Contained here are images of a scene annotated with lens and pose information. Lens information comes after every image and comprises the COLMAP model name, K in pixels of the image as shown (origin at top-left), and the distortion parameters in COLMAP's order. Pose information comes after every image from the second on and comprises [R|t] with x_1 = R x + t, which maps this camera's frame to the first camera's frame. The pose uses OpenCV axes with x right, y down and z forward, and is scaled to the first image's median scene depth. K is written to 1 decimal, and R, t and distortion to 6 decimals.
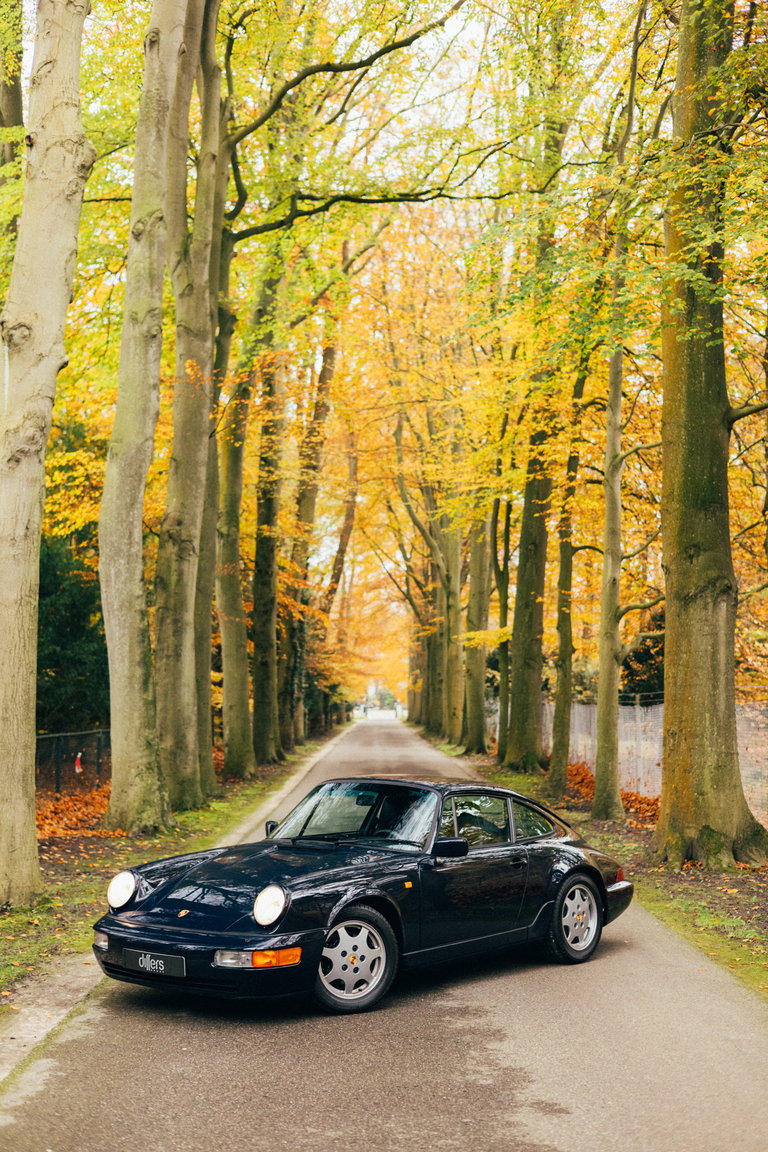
lens RADIAL K [[1540.6, 0, 378.3], [0, 1540.6, 585.8], [0, 0, 1]] dist [0.024805, 0.000000]
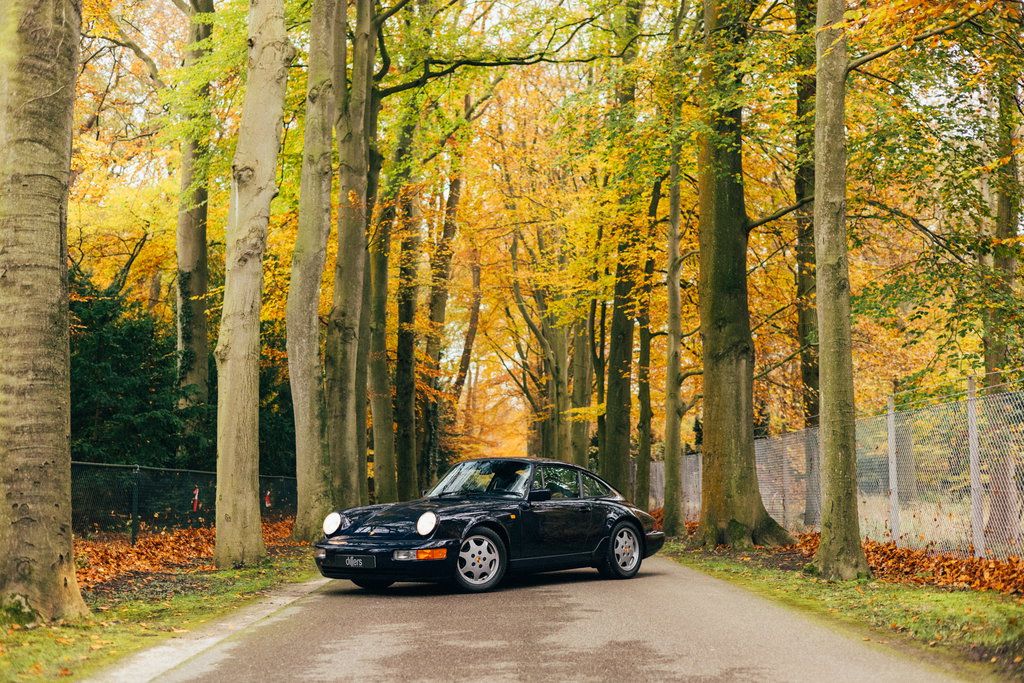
lens RADIAL K [[1369.4, 0, 516.4], [0, 1369.4, 335.7], [0, 0, 1]] dist [0.024805, 0.000000]
pose [[0.999836, -0.013468, 0.012119, 0.003188], [0.013919, 0.999183, -0.037943, 0.022779], [-0.011598, 0.038106, 0.999206, -0.157858]]
